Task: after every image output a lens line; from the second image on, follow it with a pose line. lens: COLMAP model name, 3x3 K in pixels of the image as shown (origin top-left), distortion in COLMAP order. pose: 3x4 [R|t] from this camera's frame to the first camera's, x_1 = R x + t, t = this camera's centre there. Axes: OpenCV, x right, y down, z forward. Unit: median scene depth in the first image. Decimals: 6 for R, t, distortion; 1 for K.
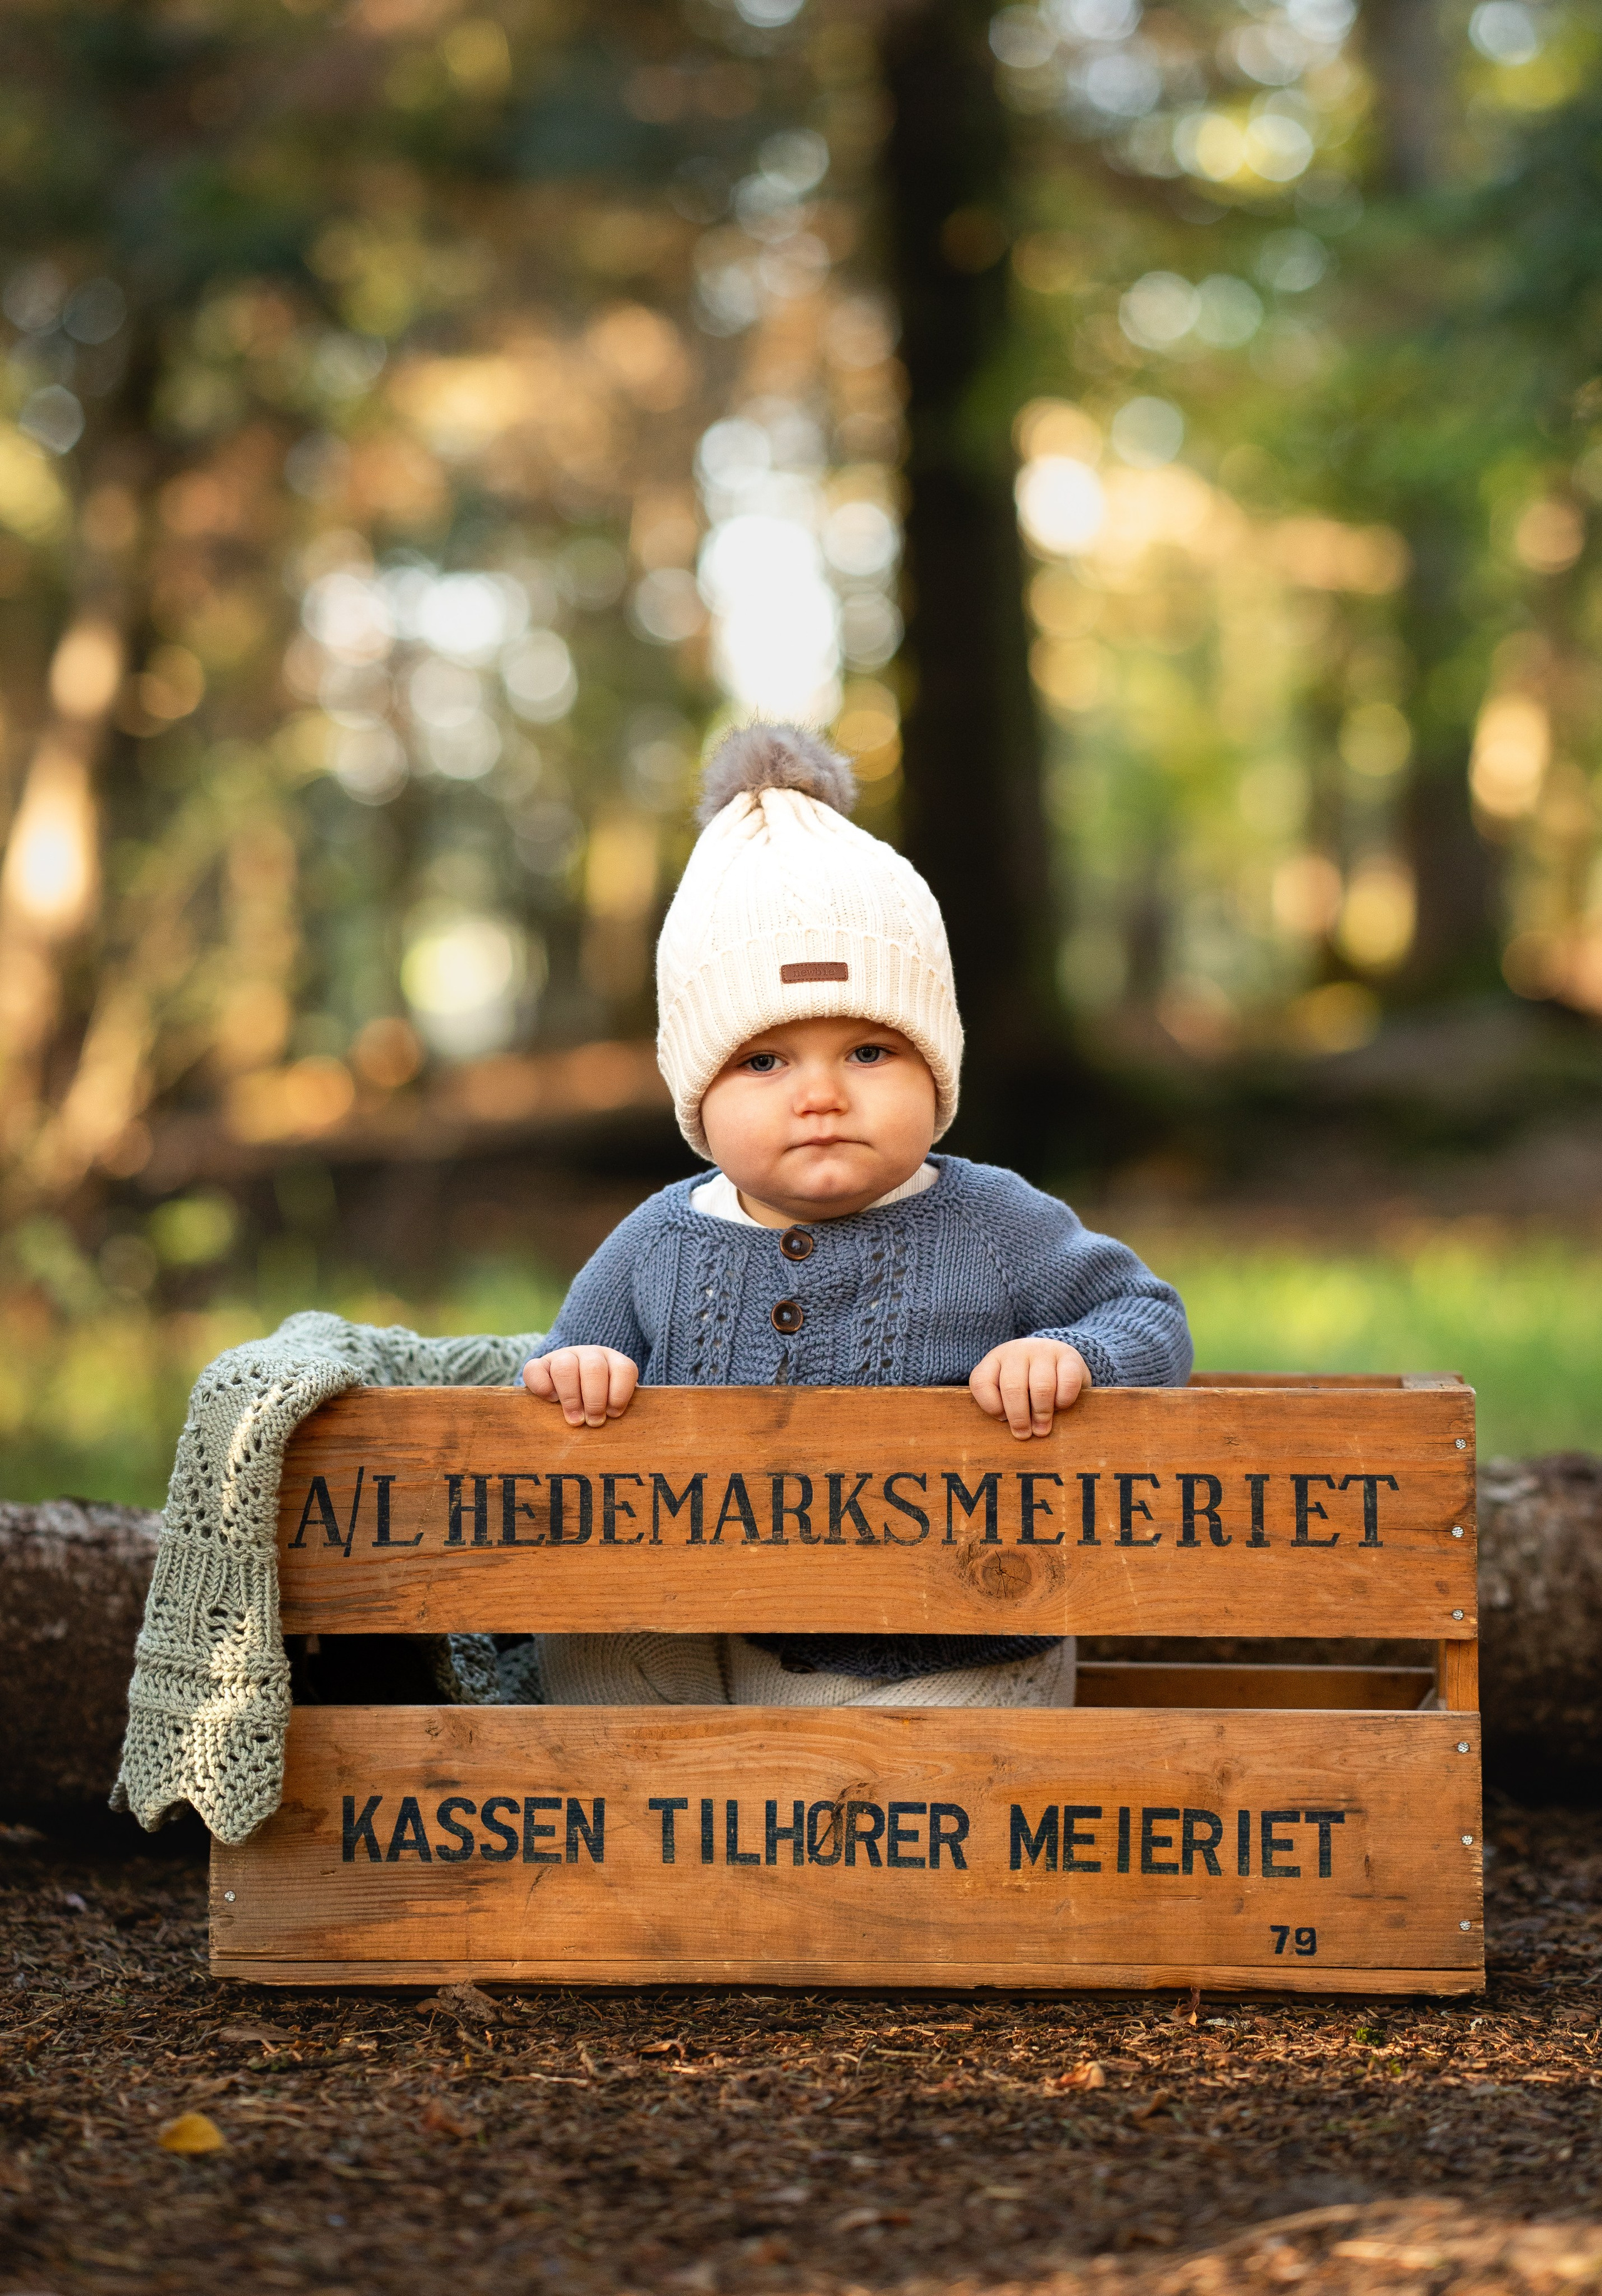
lens RADIAL K [[7369.0, 0, 745.6], [0, 7369.0, 930.8], [0, 0, 1]] dist [0.643008, 0.000000]
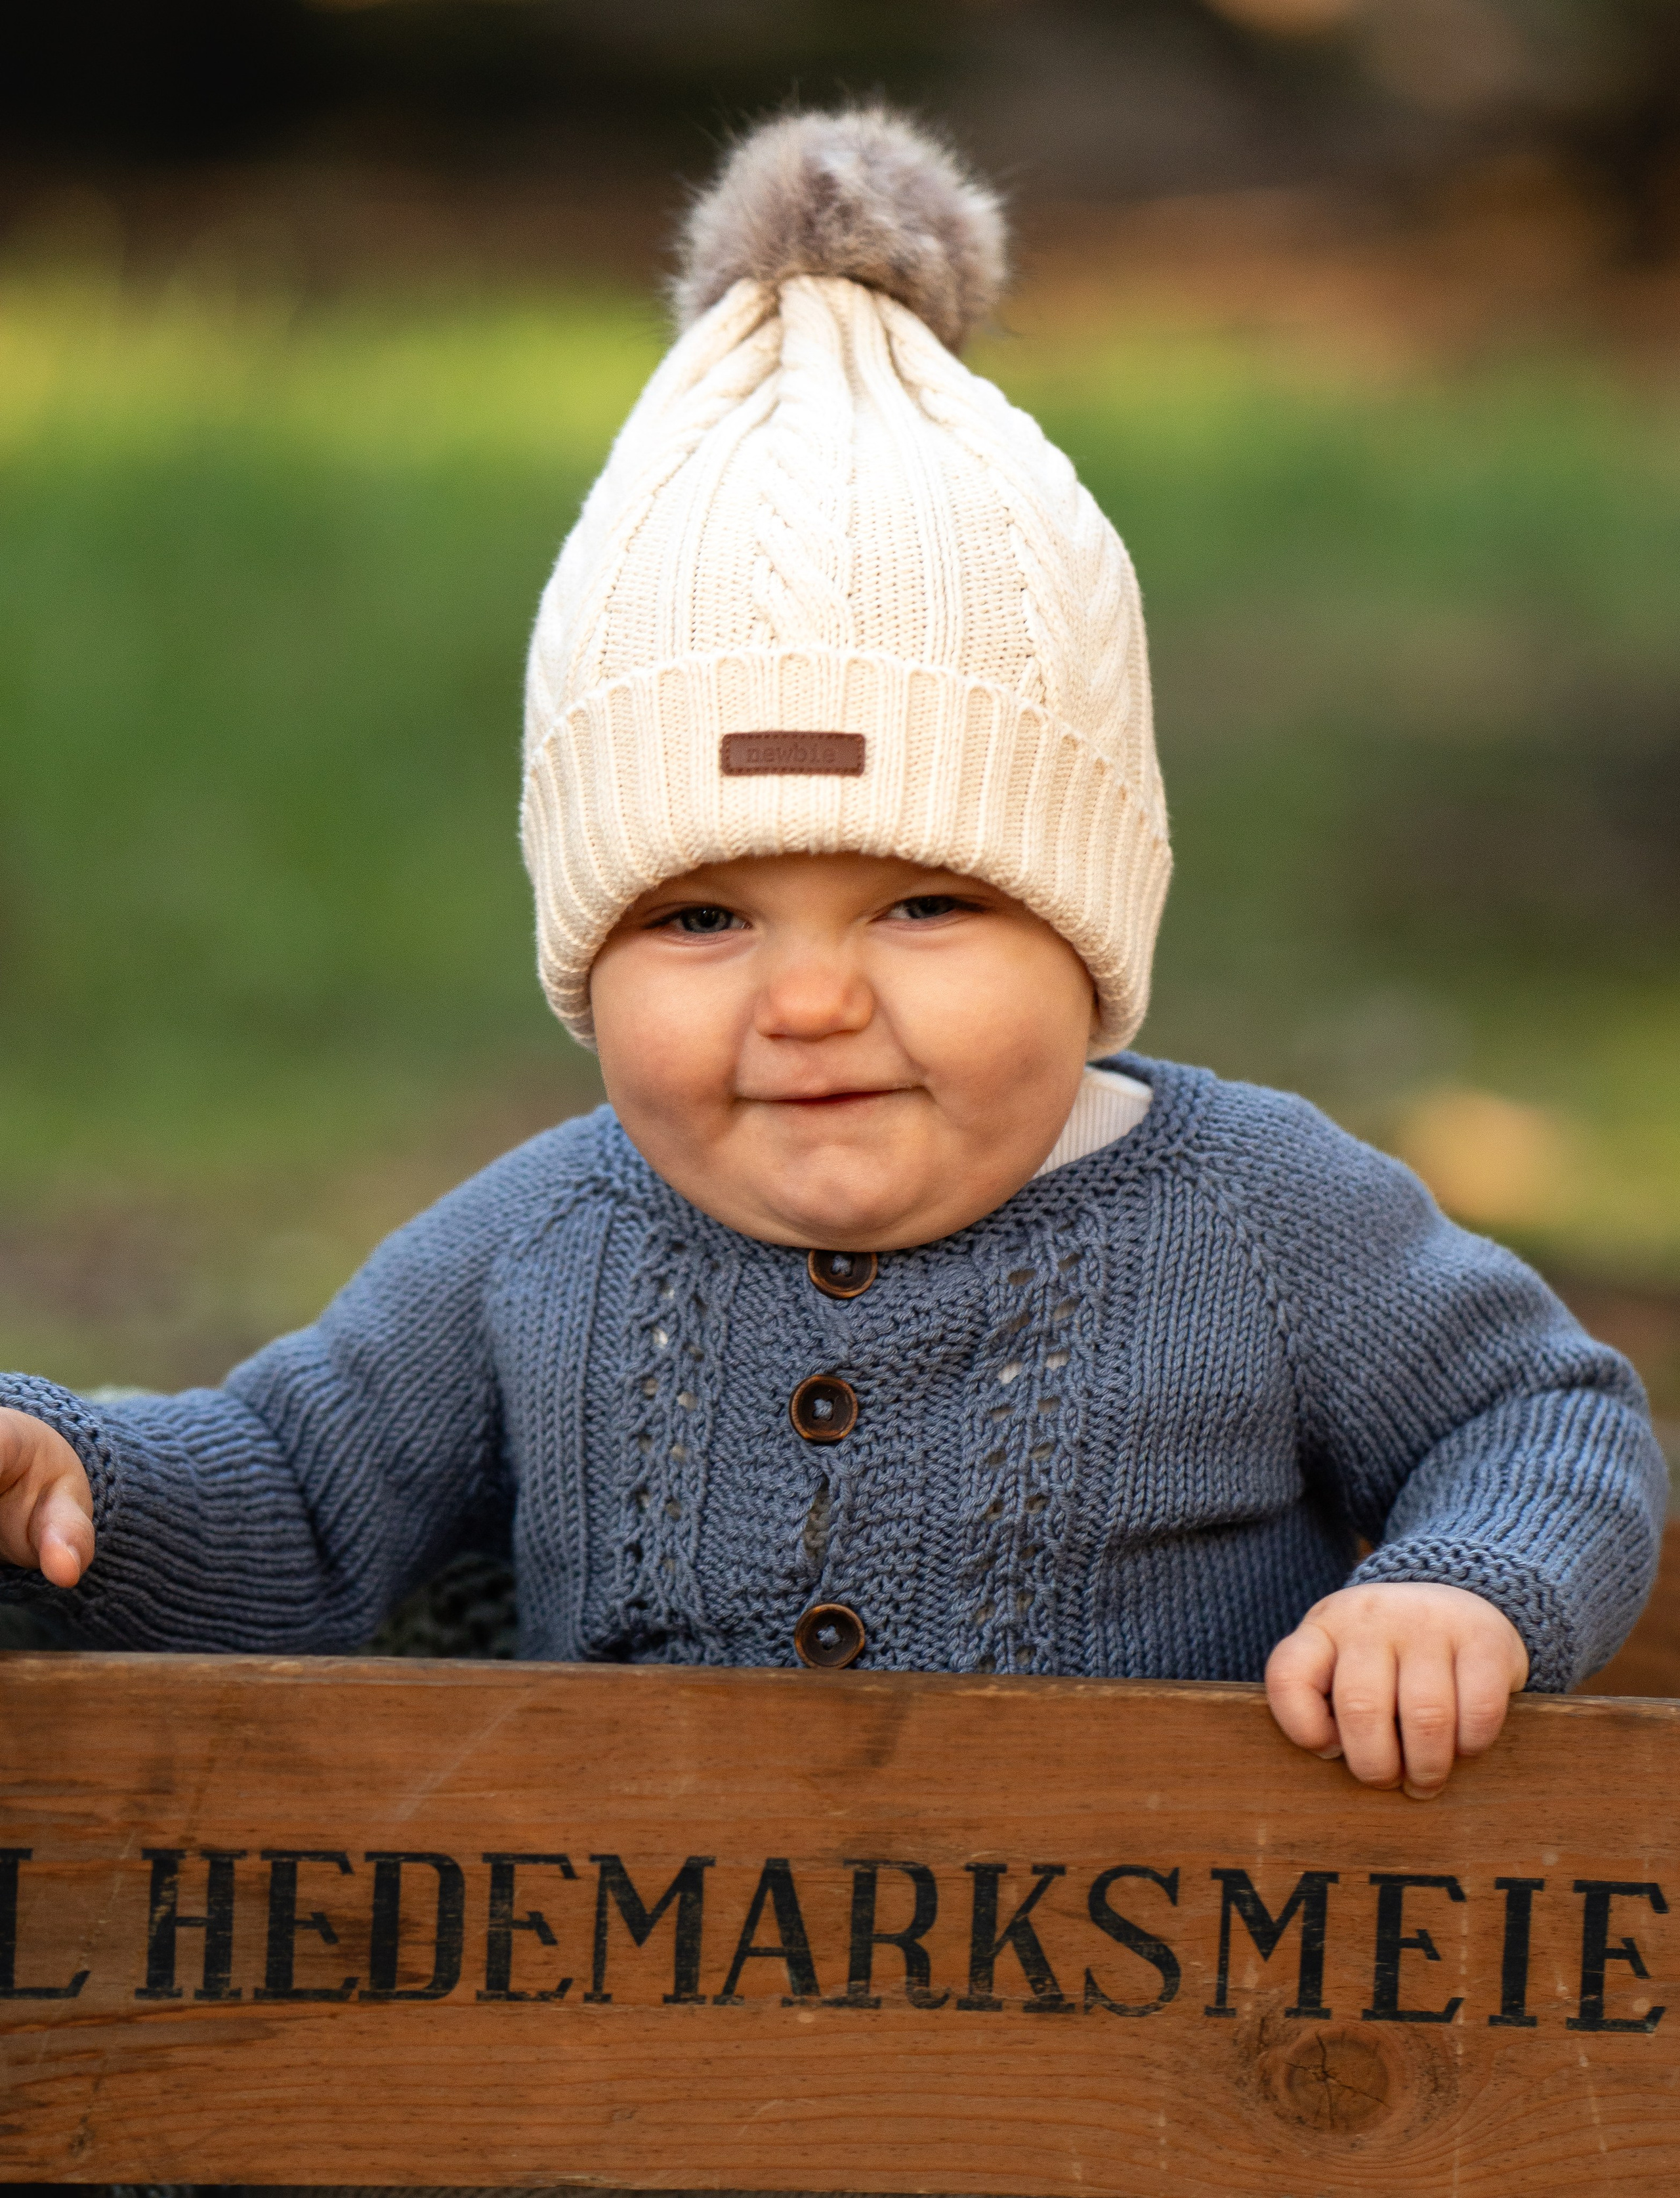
lens RADIAL K [[7873.0, 0, 988.1], [0, 7873.0, 1103.0], [0, 0, 1]] dist [0.572308, 0.000000]
pose [[0.983872, 0.026369, 0.176920, -0.078154], [-0.058721, 0.981873, 0.180214, -0.064821], [-0.168960, -0.187696, 0.967586, 0.521932]]
